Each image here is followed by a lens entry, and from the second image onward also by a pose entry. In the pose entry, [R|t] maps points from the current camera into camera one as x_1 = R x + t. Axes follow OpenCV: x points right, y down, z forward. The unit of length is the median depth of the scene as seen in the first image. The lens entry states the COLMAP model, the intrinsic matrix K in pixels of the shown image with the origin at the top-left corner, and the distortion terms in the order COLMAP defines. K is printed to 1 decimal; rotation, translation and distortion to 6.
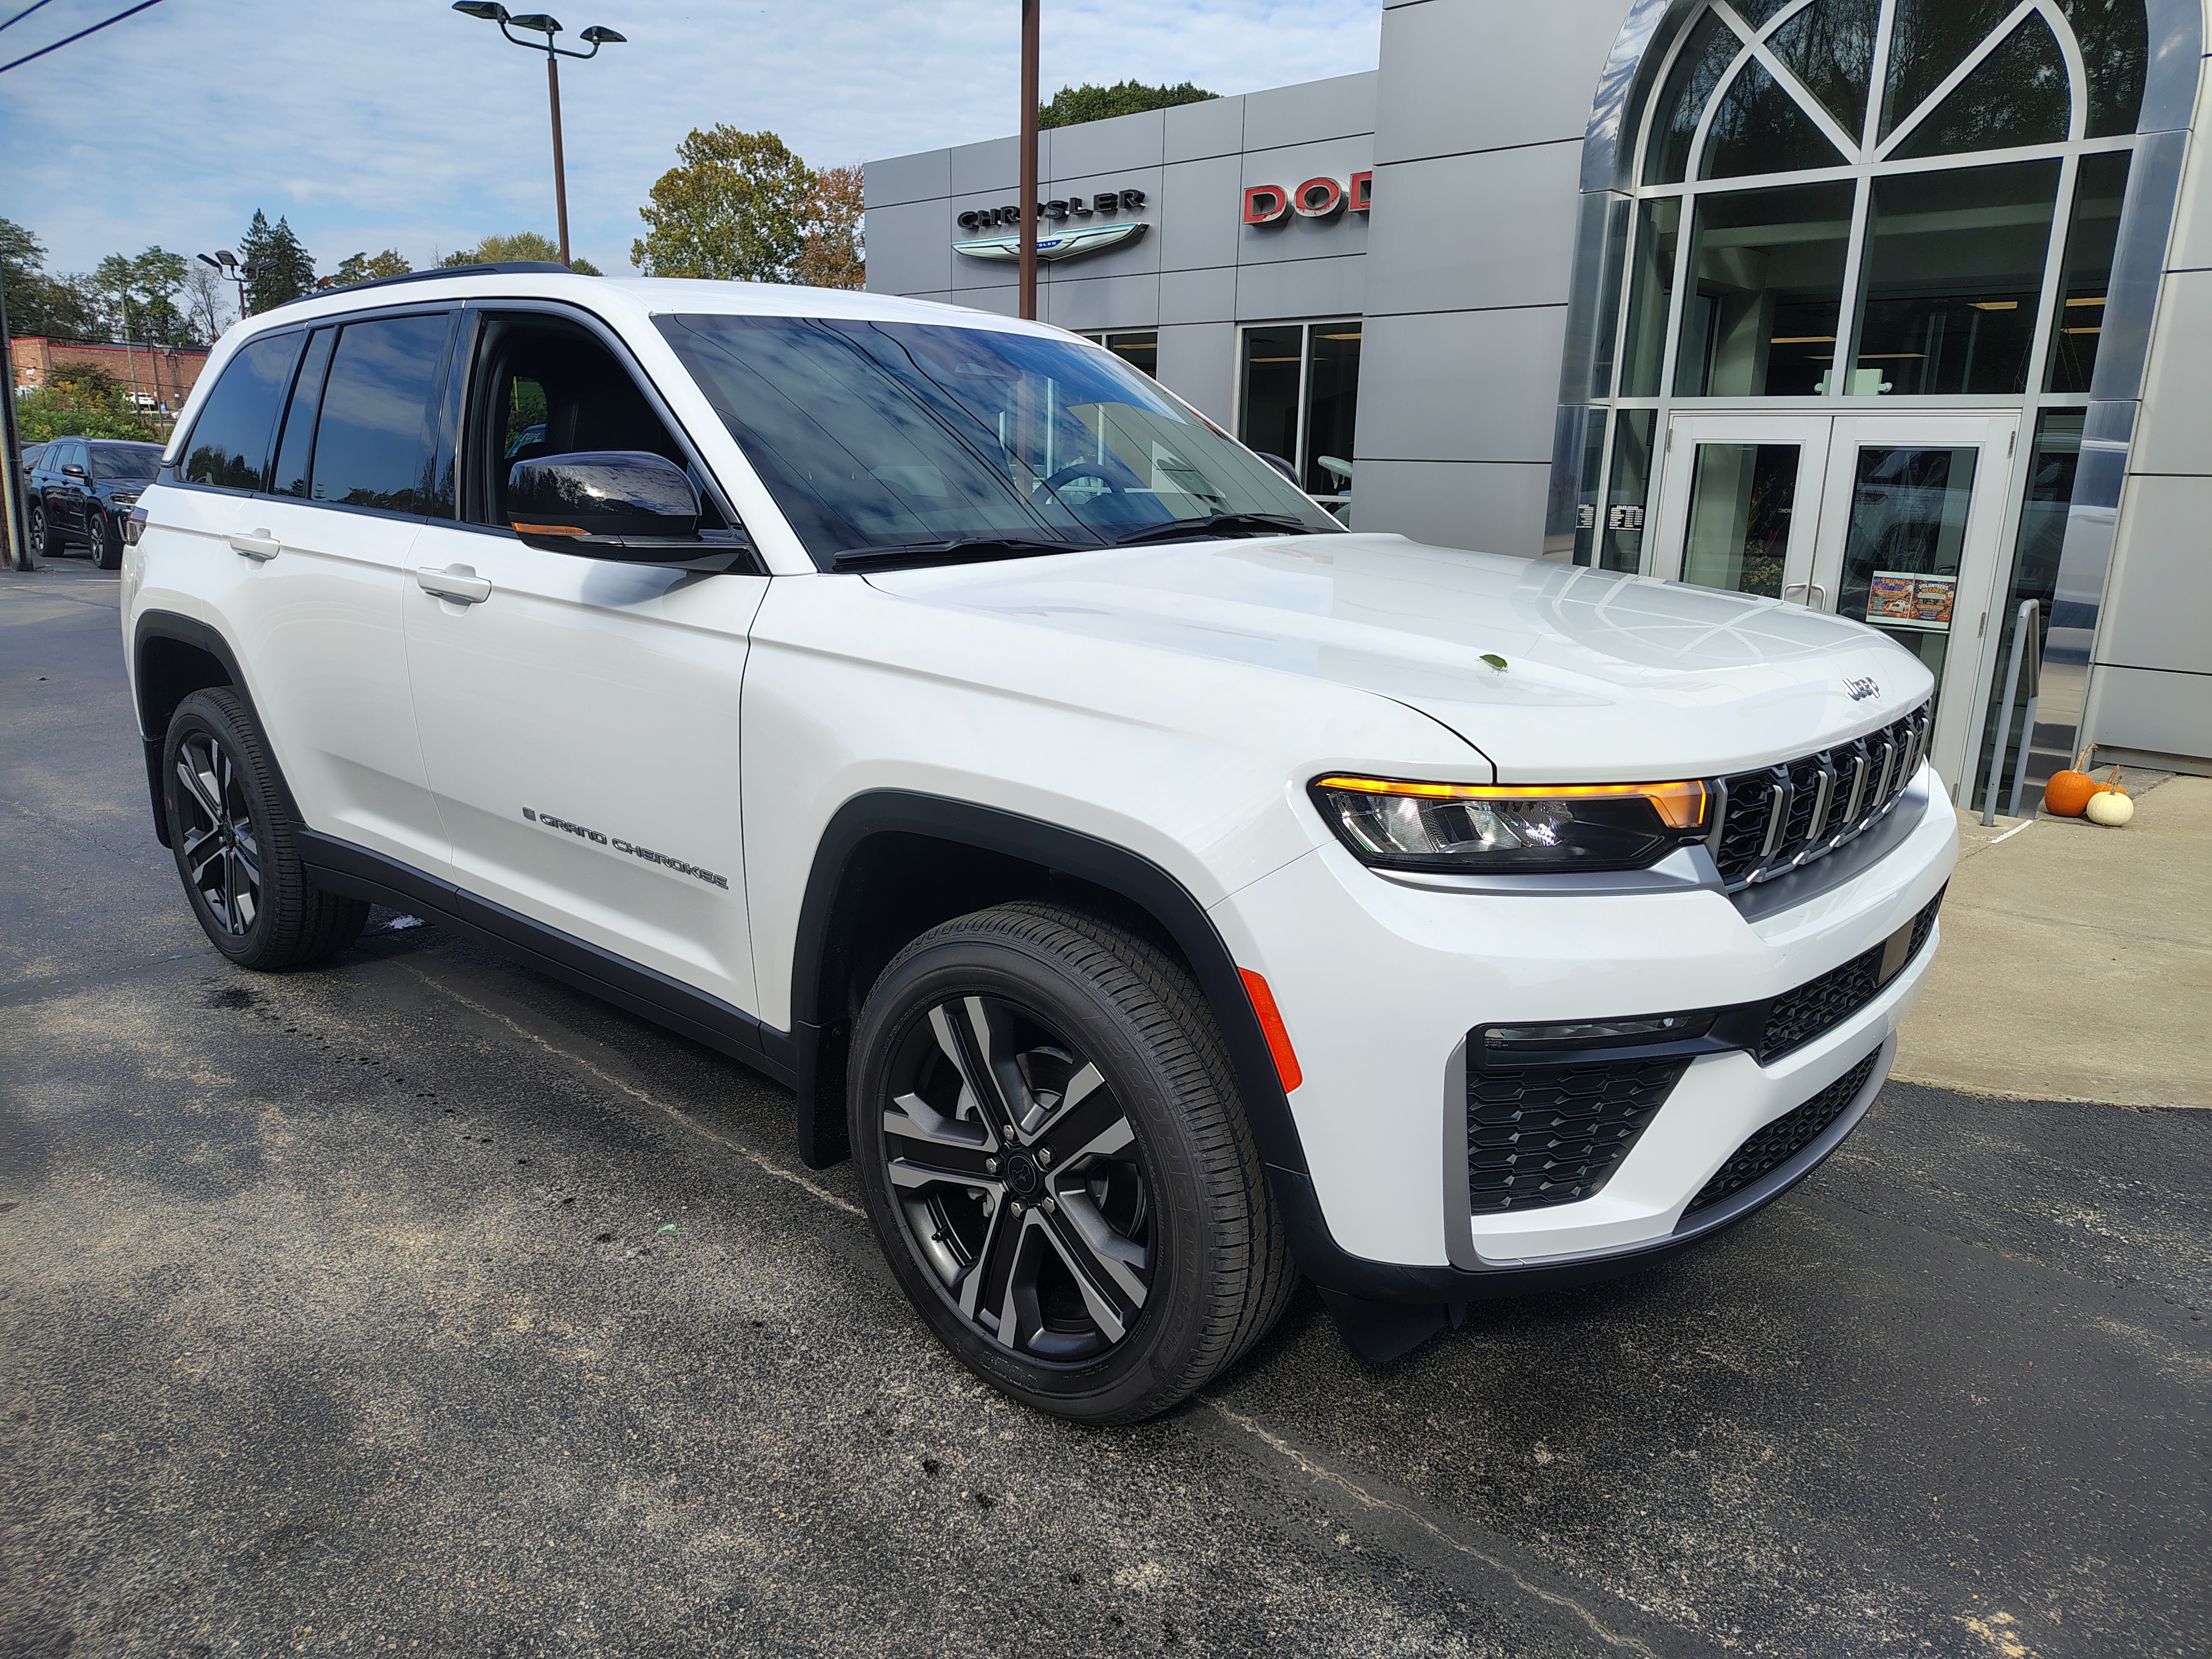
lens RADIAL K [[1587.1, 0, 1119.7], [0, 1587.1, 825.4], [0, 0, 1]] dist [0.004325, 0.002280]
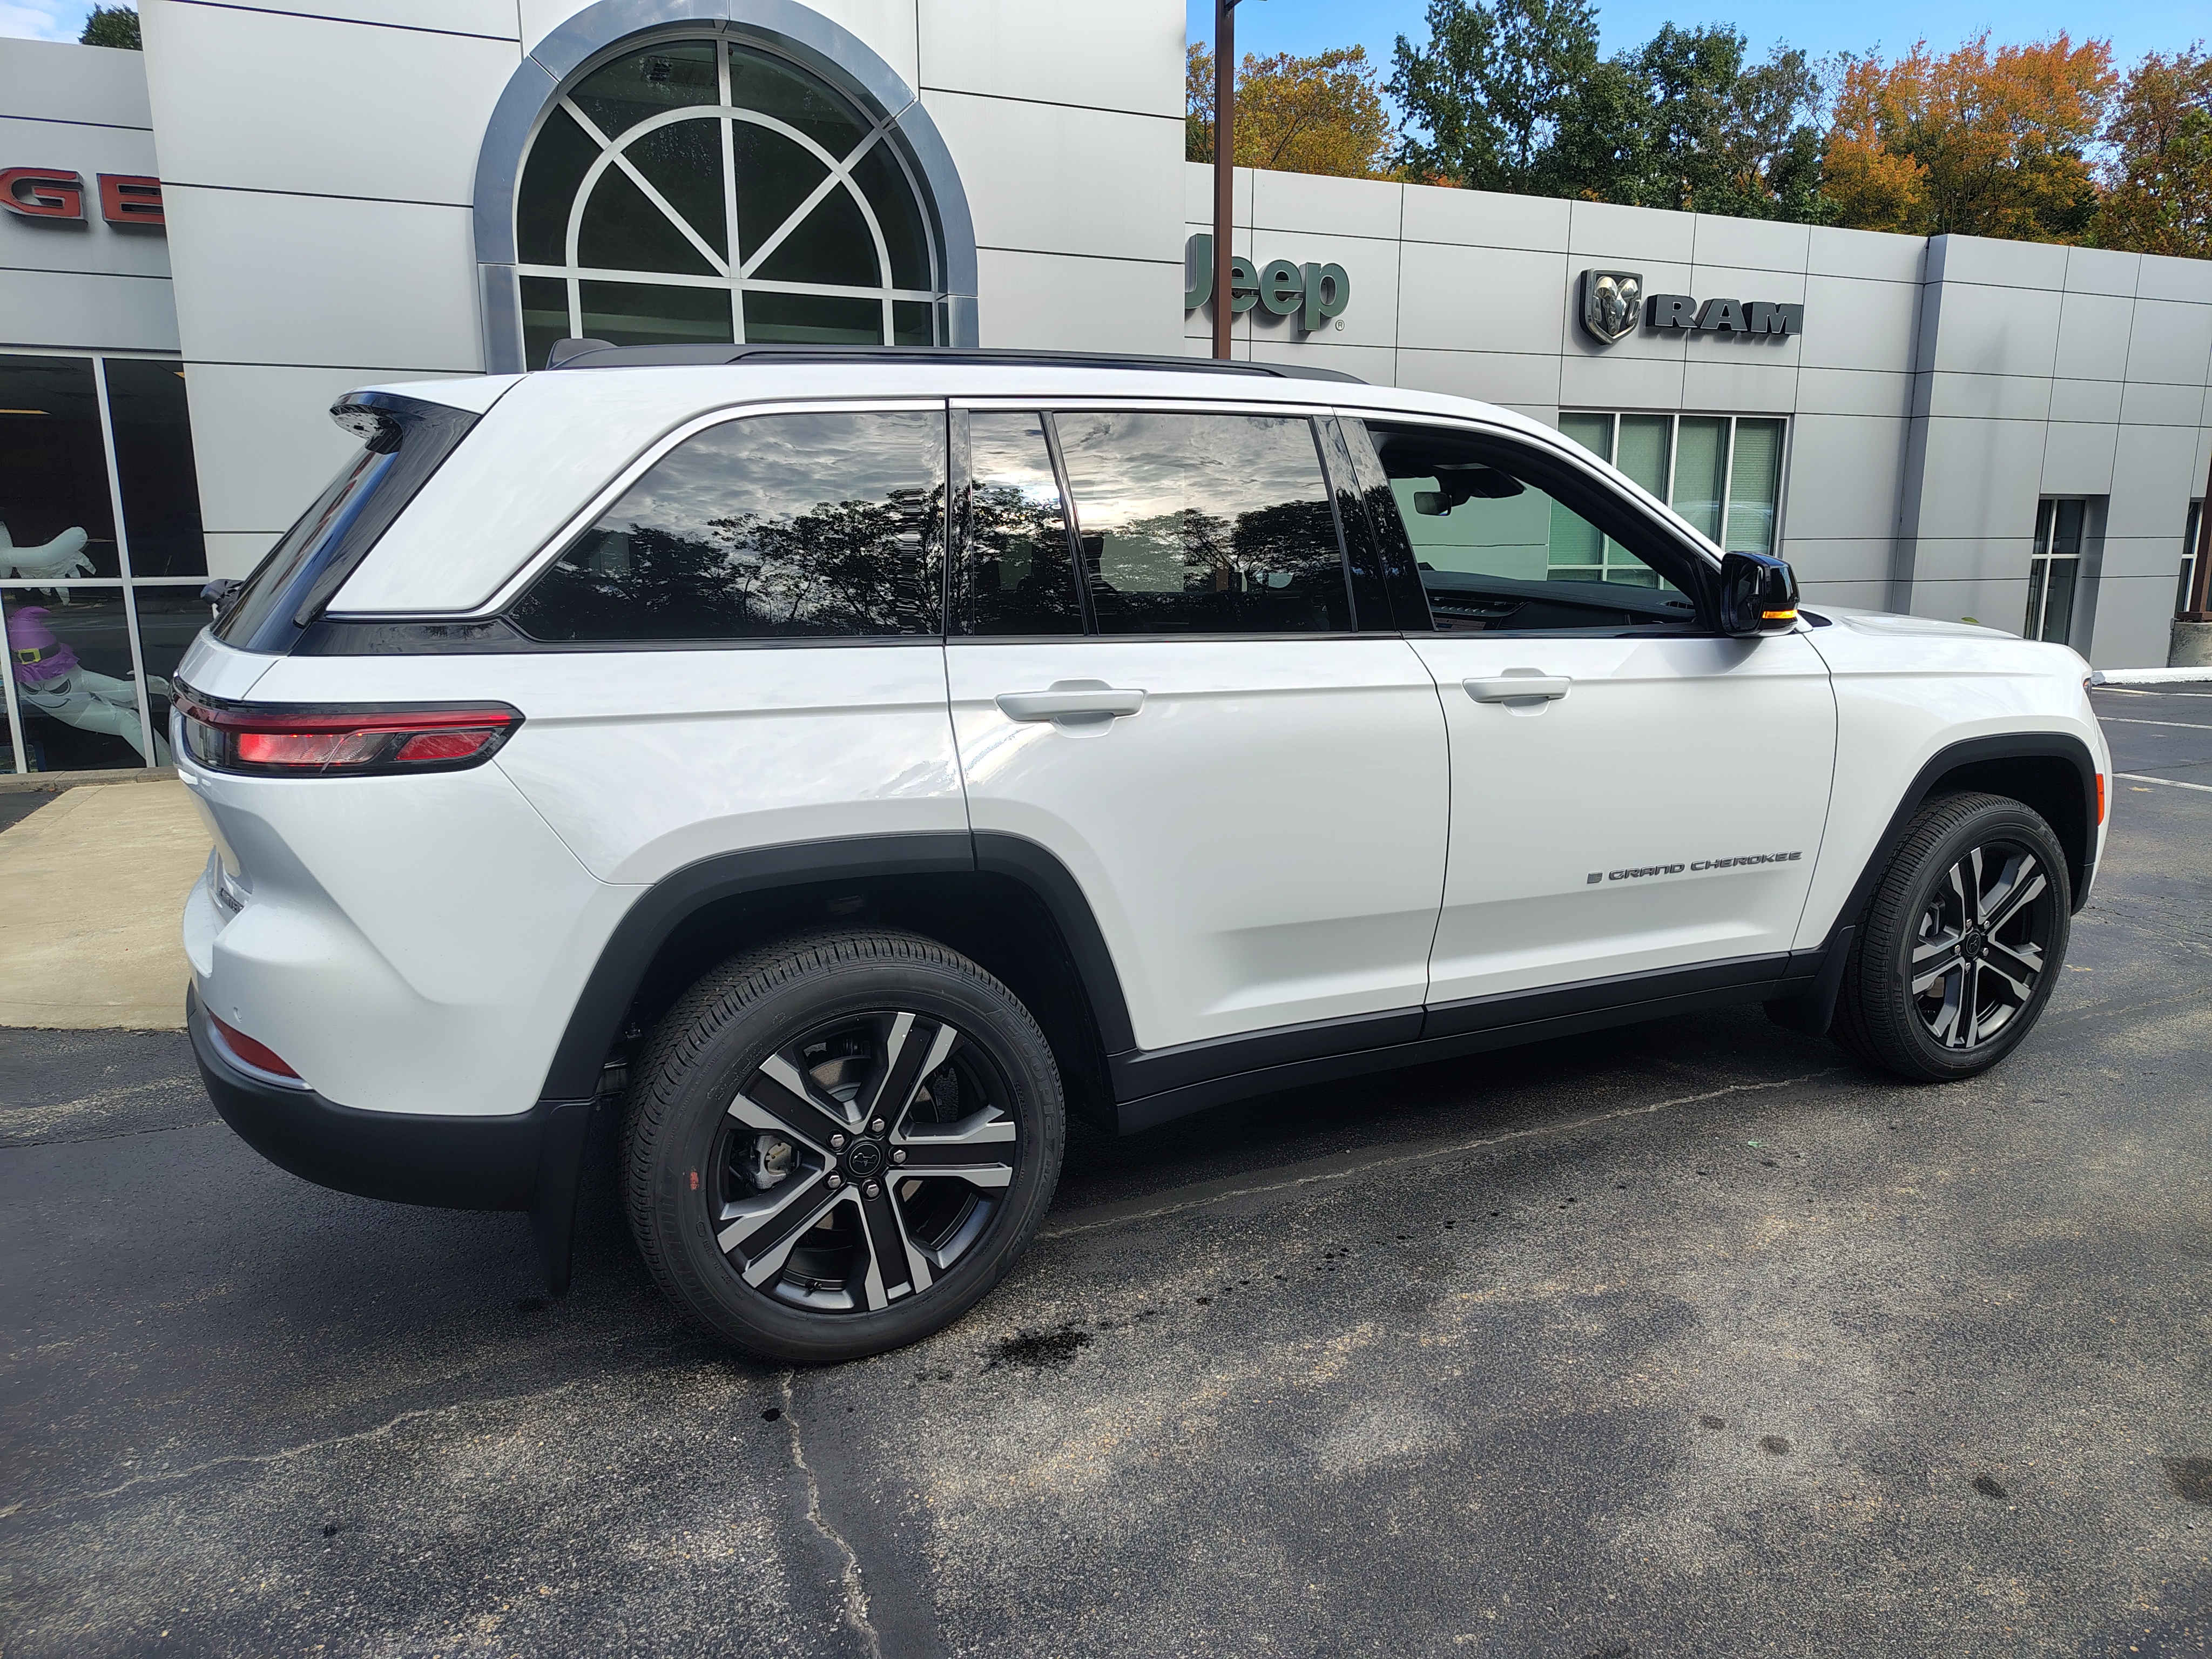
lens RADIAL K [[1587.1, 0, 1119.7], [0, 1587.1, 825.4], [0, 0, 1]] dist [0.004325, 0.002280]
pose [[0.348181, -0.192495, 0.917451, -1.433533], [0.218637, 0.968374, 0.120205, -0.237782], [-0.911575, 0.158735, 0.379256, 0.838035]]
